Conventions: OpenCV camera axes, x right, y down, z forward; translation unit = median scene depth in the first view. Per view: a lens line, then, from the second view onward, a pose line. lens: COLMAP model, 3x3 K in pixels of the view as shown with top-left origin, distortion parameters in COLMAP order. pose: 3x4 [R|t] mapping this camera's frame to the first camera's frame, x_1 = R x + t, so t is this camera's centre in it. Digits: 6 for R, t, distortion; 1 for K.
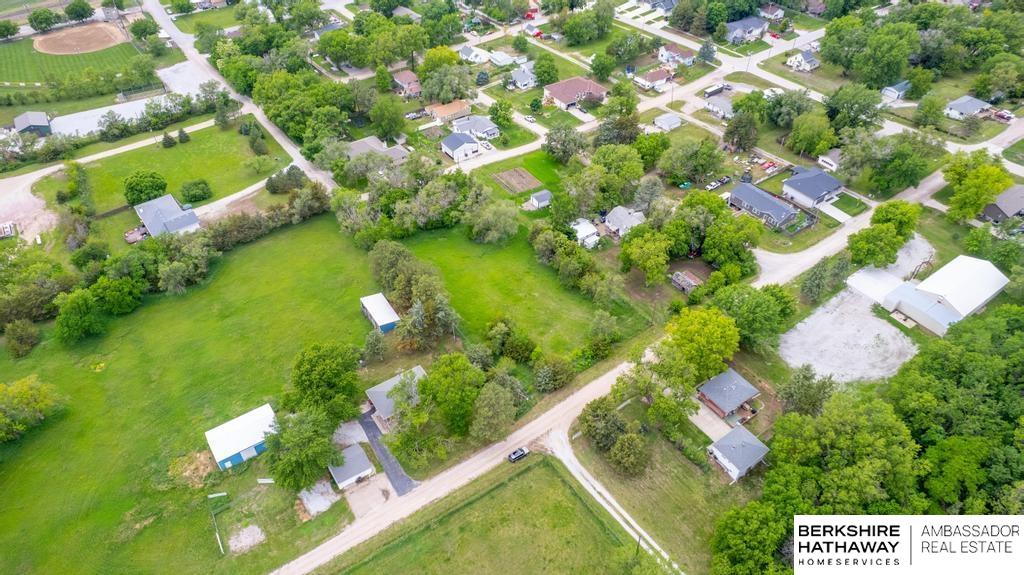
lens RADIAL K [[656.7, 0, 515.7], [0, 656.7, 287.9], [0, 0, 1]] dist [-0.079546, 0.073243]
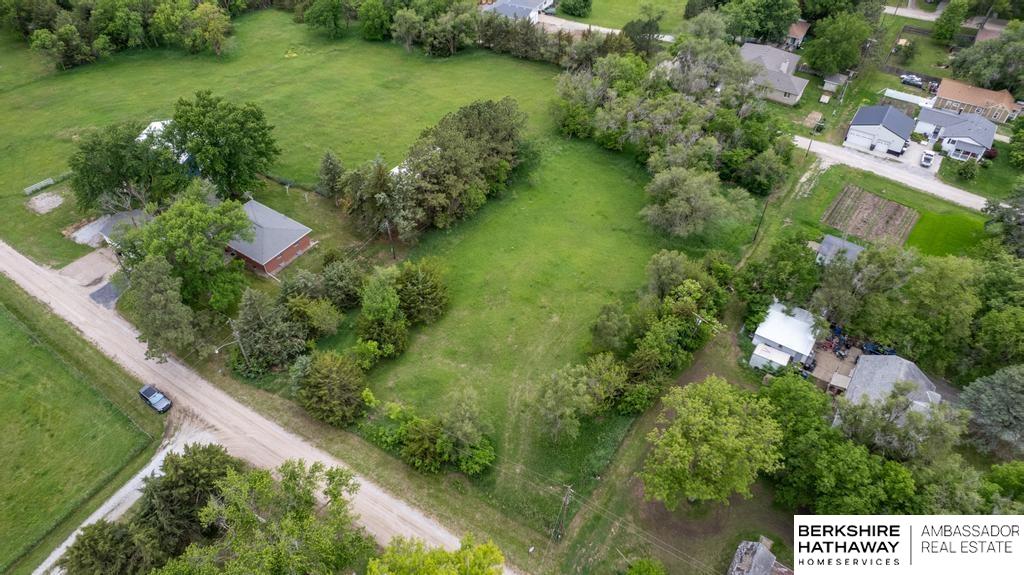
lens RADIAL K [[656.7, 0, 515.7], [0, 656.7, 287.9], [0, 0, 1]] dist [-0.079546, 0.073243]
pose [[0.366673, 0.643718, -0.671698, 0.310172], [-0.619446, 0.707602, 0.339978, -0.144235], [0.694145, 0.291420, 0.658207, 0.576691]]
